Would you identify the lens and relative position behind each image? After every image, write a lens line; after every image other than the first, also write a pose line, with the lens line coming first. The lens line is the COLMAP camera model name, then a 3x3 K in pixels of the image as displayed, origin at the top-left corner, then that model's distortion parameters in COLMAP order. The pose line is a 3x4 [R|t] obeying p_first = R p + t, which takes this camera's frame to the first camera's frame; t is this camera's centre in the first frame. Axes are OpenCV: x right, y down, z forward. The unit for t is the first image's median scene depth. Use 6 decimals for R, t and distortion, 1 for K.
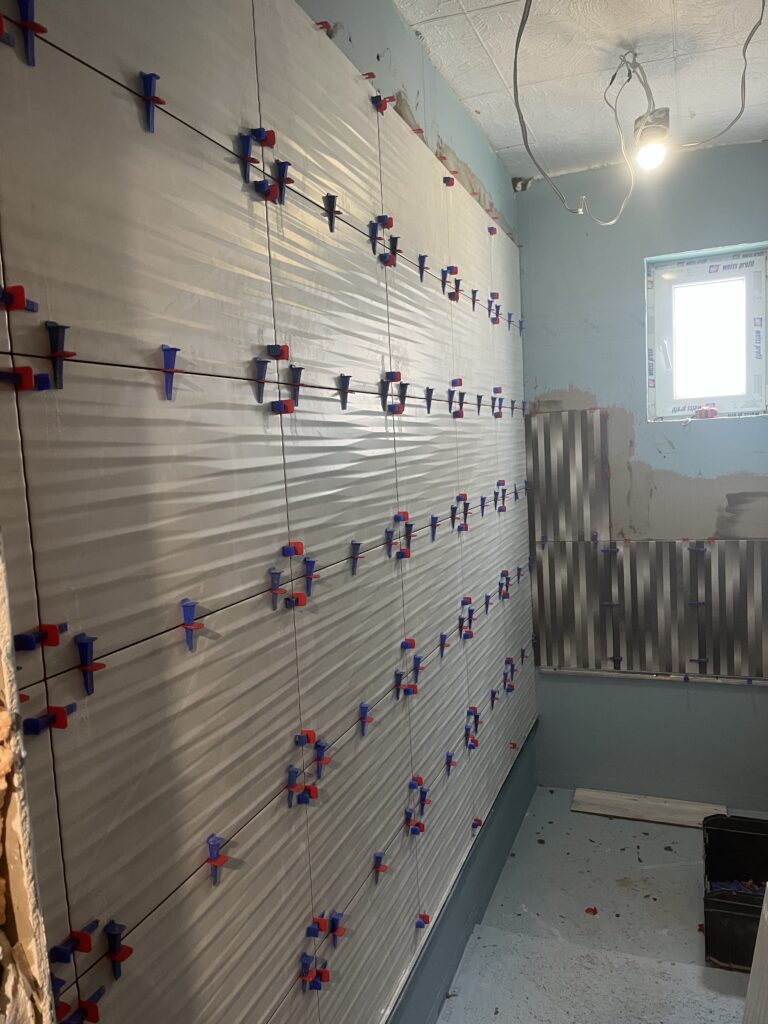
lens RADIAL K [[776.9, 0, 381.9], [0, 776.9, 520.7], [0, 0, 1]] dist [0.066800, -0.085965]
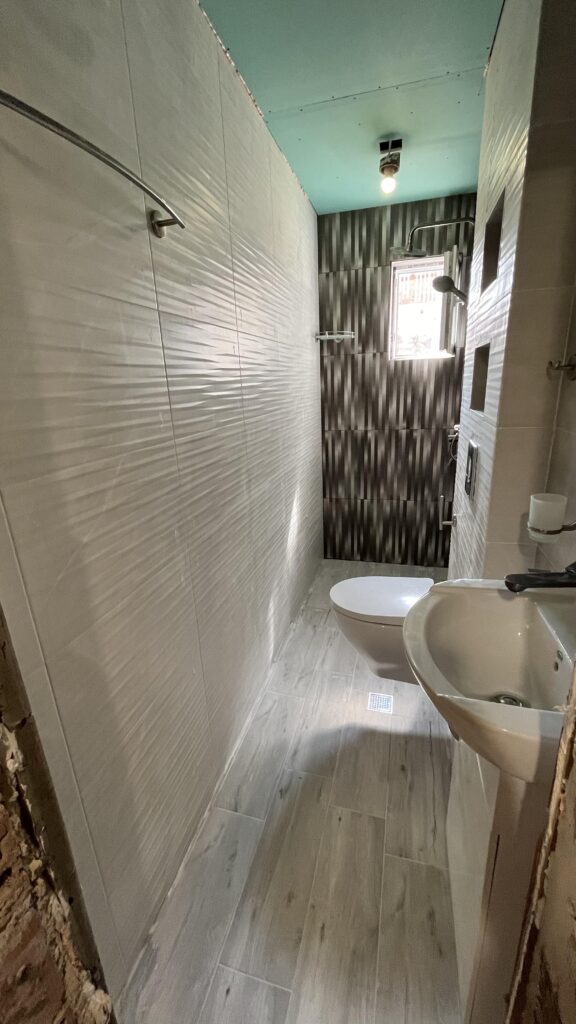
lens RADIAL K [[414.2, 0, 287.9], [0, 414.2, 513.2], [0, 0, 1]] dist [-0.004432, 0.000402]
pose [[0.995023, -0.016671, 0.098244, 0.016291], [-0.003606, 0.979237, 0.202688, 0.023062], [-0.099583, -0.202033, 0.974303, 0.036766]]
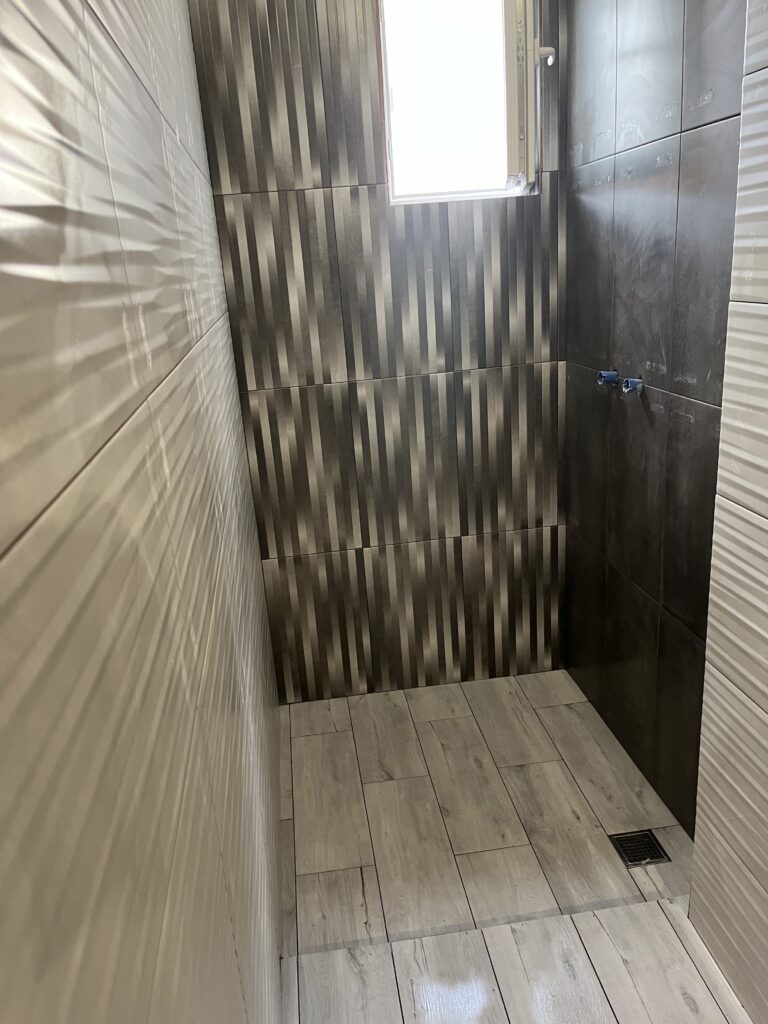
lens RADIAL K [[776.9, 0, 376.2], [0, 776.9, 518.1], [0, 0, 1]] dist [0.066800, -0.085965]
pose [[0.879734, -0.157003, 0.448797, -0.039183], [0.070999, 0.976704, 0.202508, 0.005275], [-0.470136, -0.146289, 0.870386, 0.362887]]
